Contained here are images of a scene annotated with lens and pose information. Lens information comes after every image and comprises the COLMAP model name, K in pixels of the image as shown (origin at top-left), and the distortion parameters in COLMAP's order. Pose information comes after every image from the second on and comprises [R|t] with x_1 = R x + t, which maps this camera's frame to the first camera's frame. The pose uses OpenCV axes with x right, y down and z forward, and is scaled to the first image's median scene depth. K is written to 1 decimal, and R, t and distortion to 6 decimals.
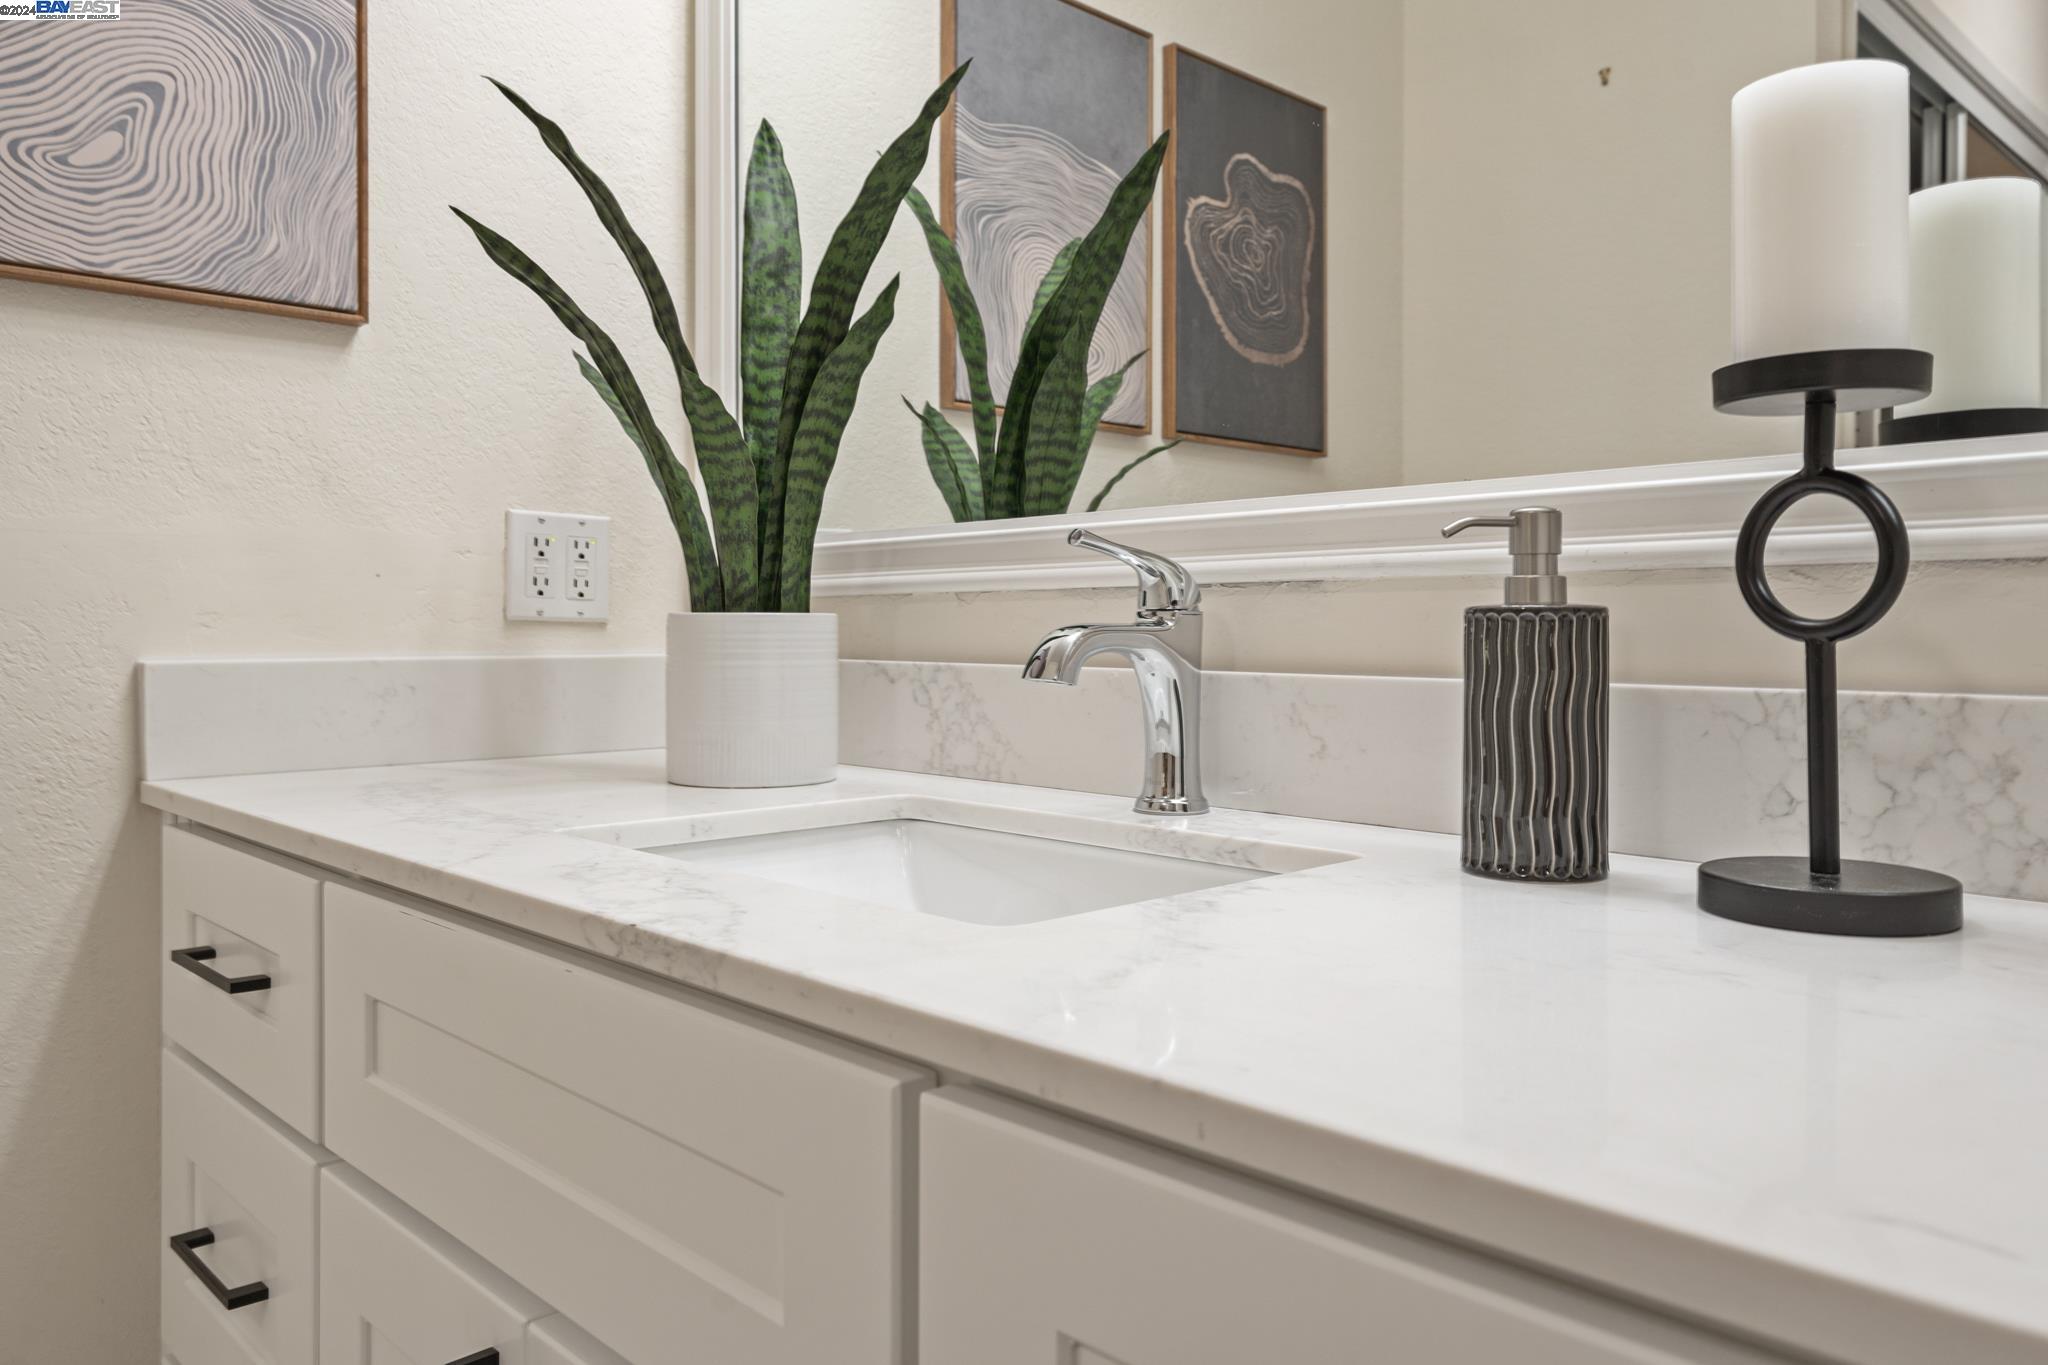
lens RADIAL K [[1470.5, 0, 1019.3], [0, 1470.5, 612.3], [0, 0, 1]] dist [0.013361, 0.005776]
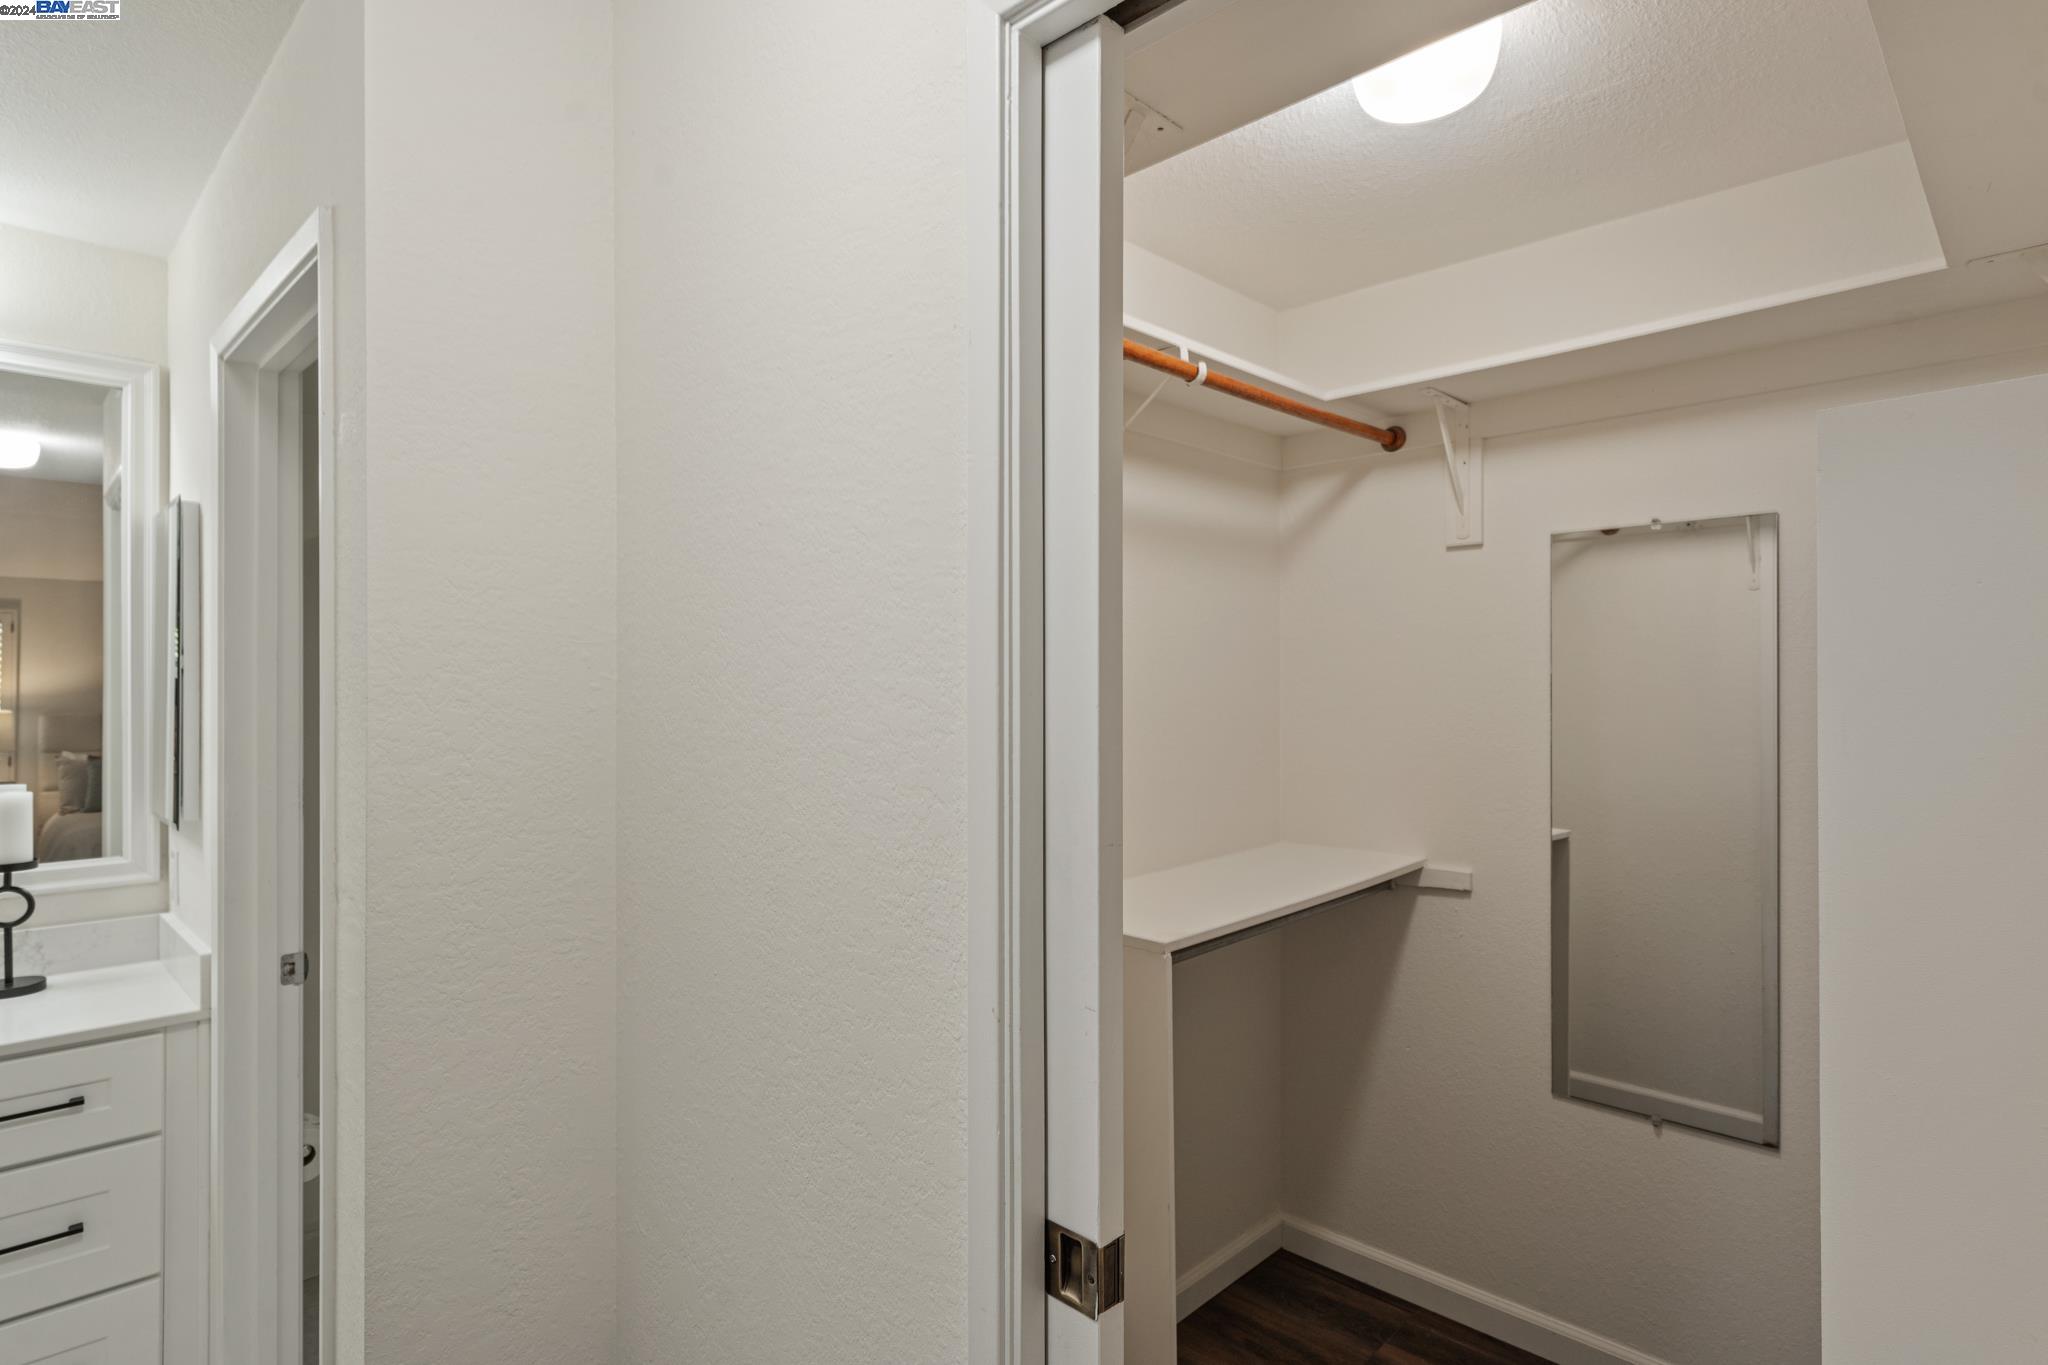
lens RADIAL K [[1067.7, 0, 1013.4], [0, 1067.7, 682.9], [0, 0, 1]] dist [0.001823, 0.000516]
pose [[-0.015311, 0.000404, 0.999883, -2.572744], [-0.007690, 0.999970, -0.000522, -0.703652], [-0.999853, -0.007697, -0.015307, -1.830264]]
